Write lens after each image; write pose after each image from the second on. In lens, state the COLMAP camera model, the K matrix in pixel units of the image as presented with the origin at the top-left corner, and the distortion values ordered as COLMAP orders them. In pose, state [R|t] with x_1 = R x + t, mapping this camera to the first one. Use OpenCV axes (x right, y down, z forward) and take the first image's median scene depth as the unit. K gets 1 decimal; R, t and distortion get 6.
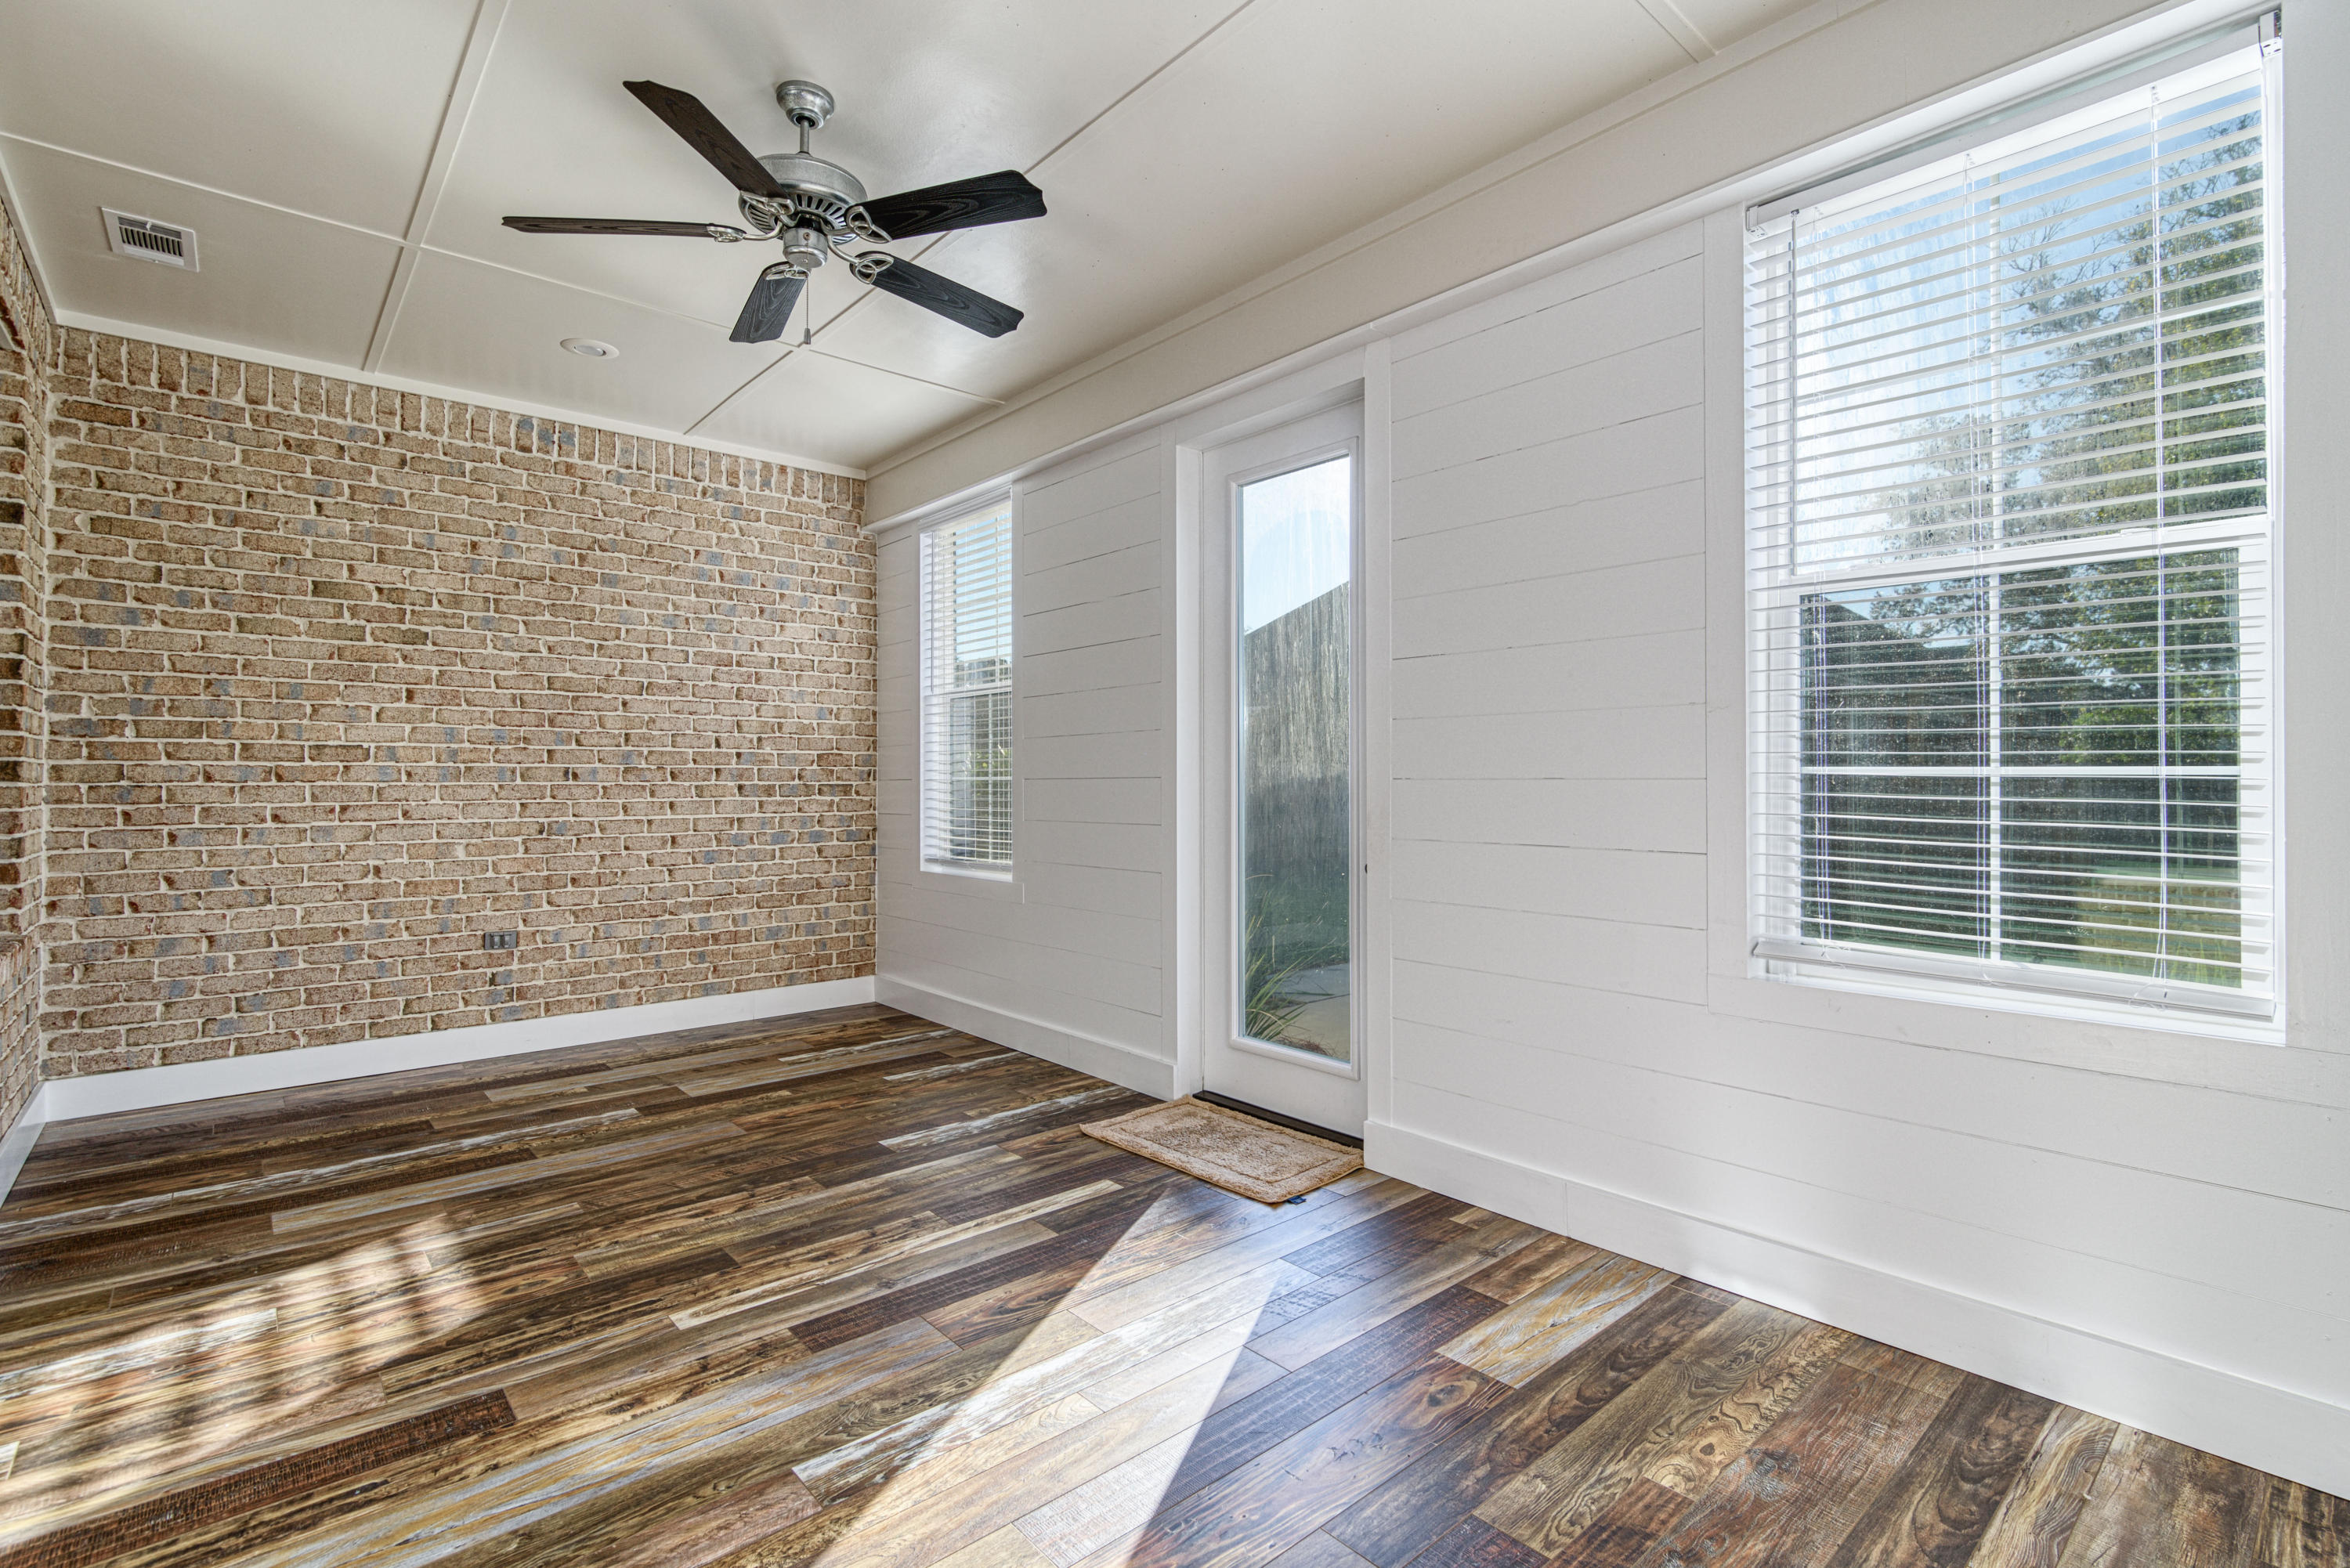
lens RADIAL K [[1083.9, 0, 1205.6], [0, 1083.9, 779.9], [0, 0, 1]] dist [-0.001414, 0.000267]
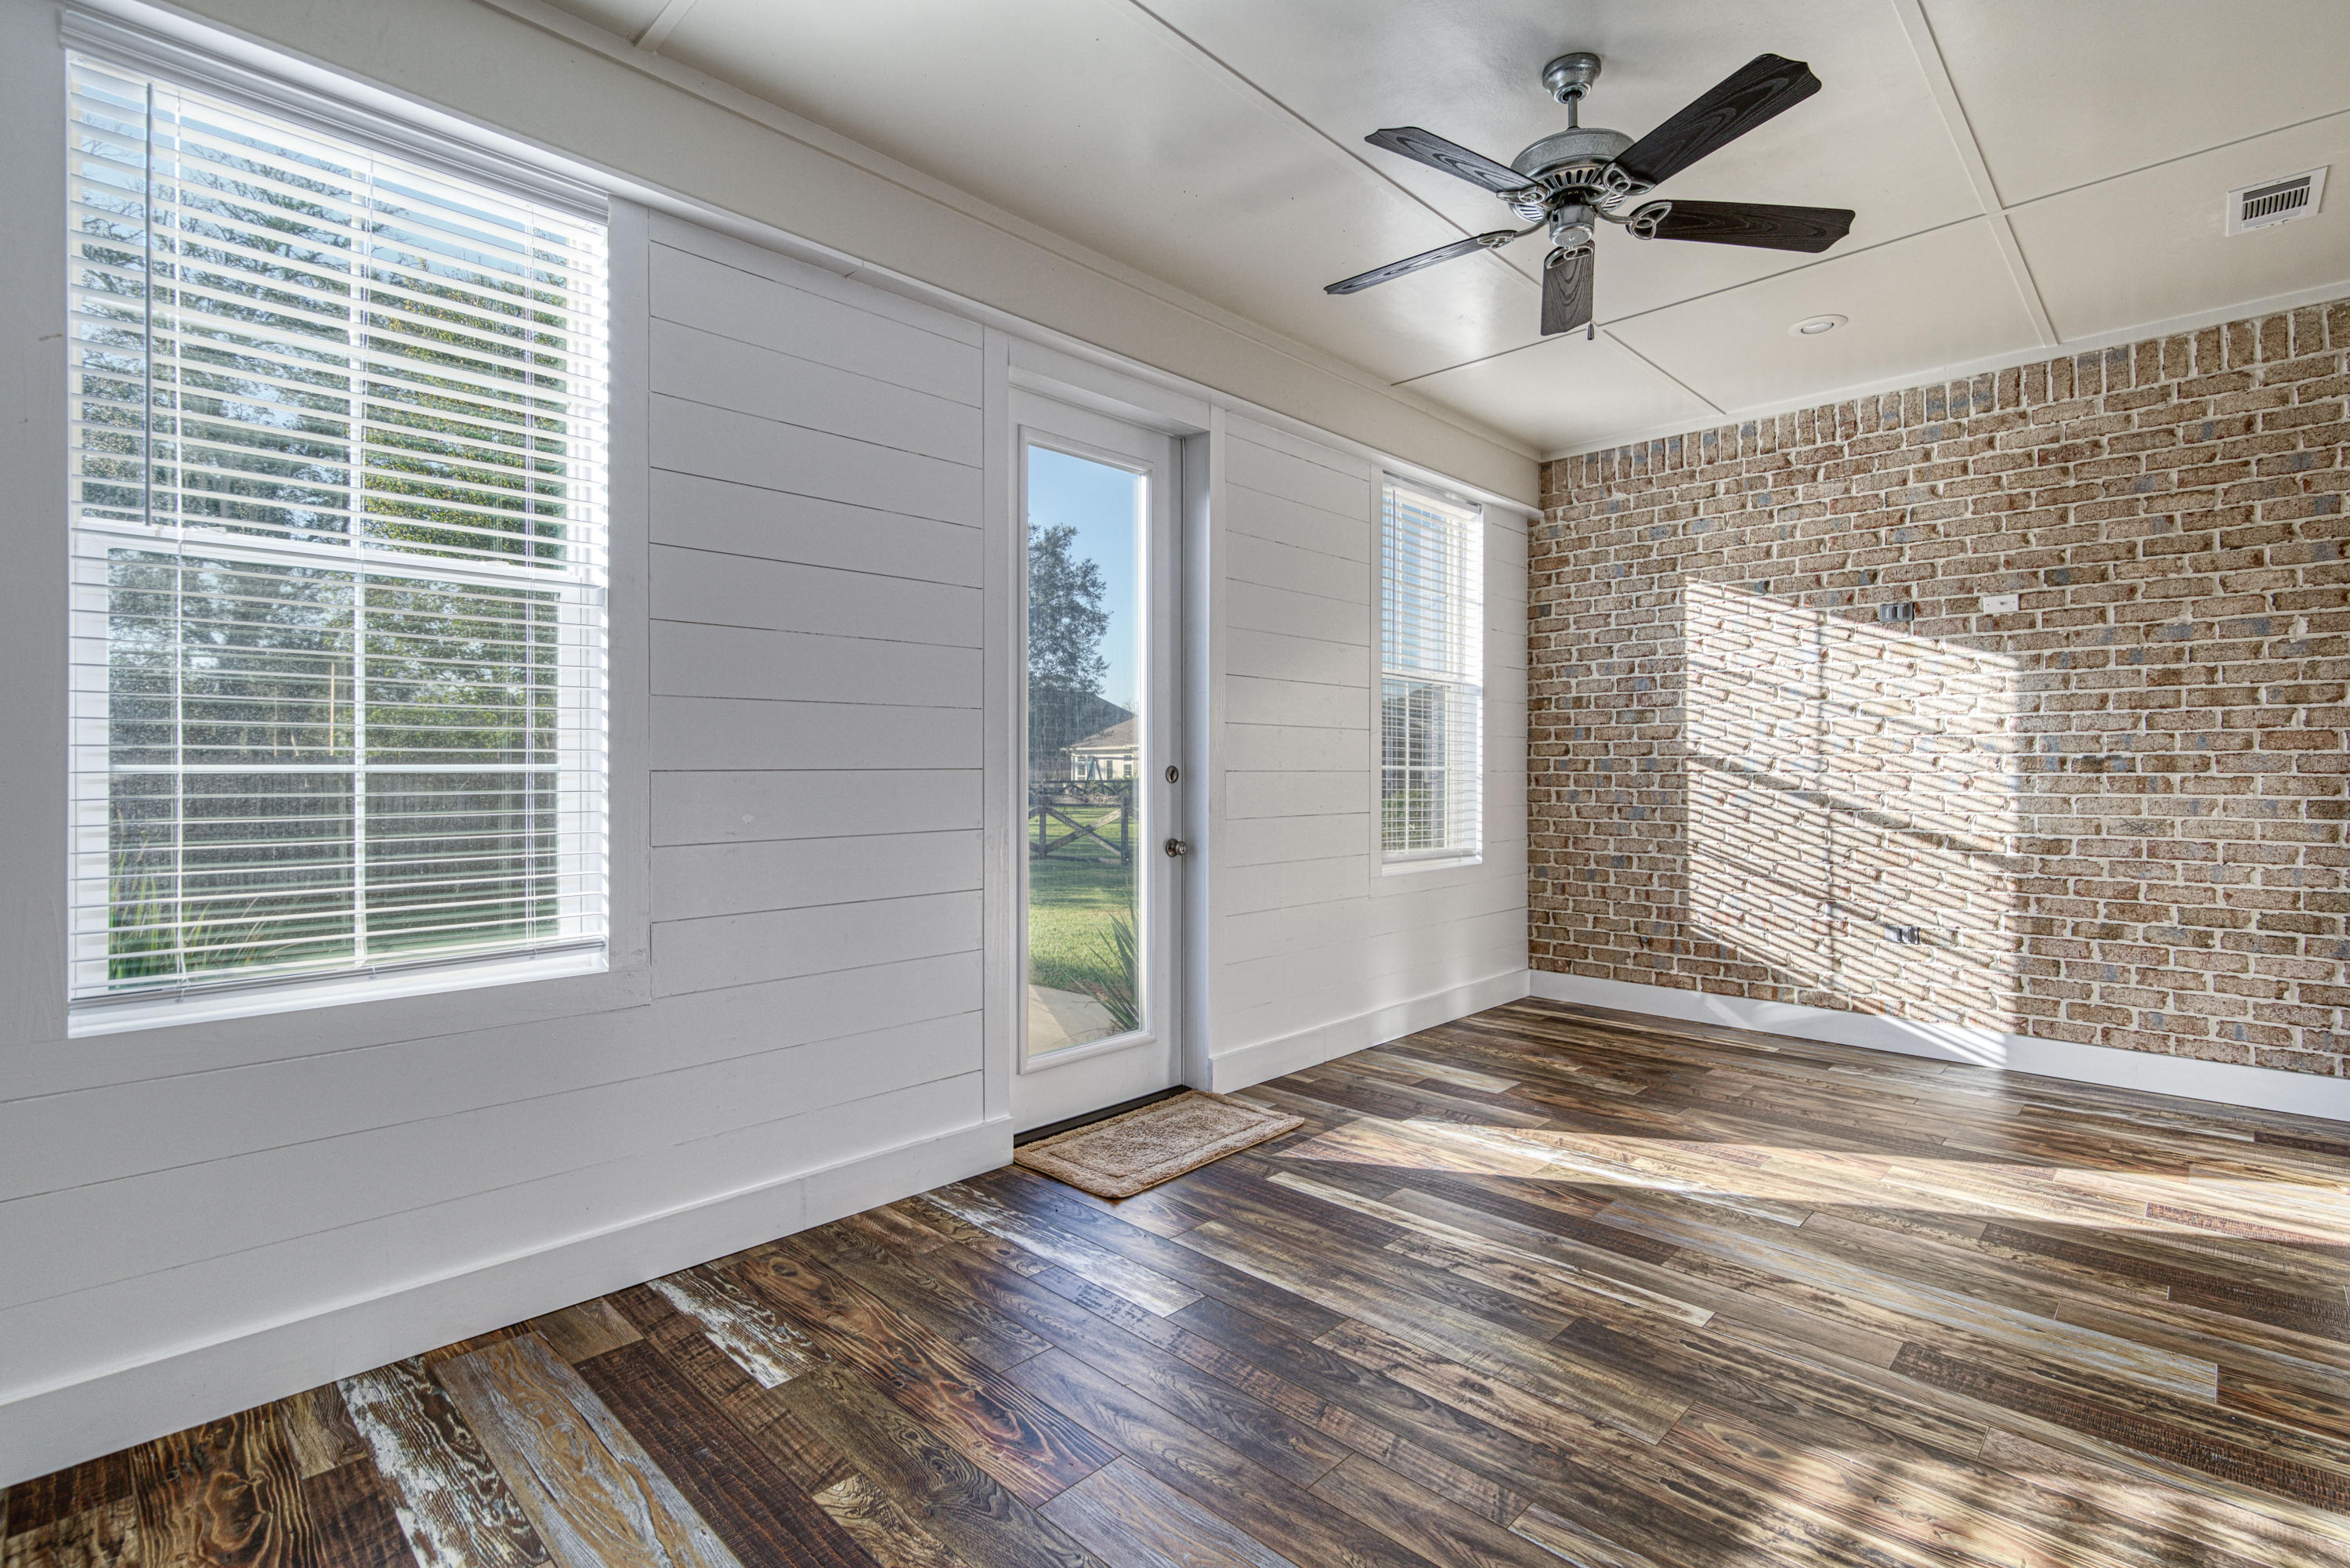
lens RADIAL K [[1086.3, 0, 1182.3], [0, 1086.3, 769.7], [0, 0, 1]] dist [-0.001349, 0.000333]
pose [[-0.068212, 0.002745, 0.997667, -0.918851], [0.001330, 0.999996, -0.002661, -0.000295], [-0.997670, 0.001145, -0.068215, 0.980218]]
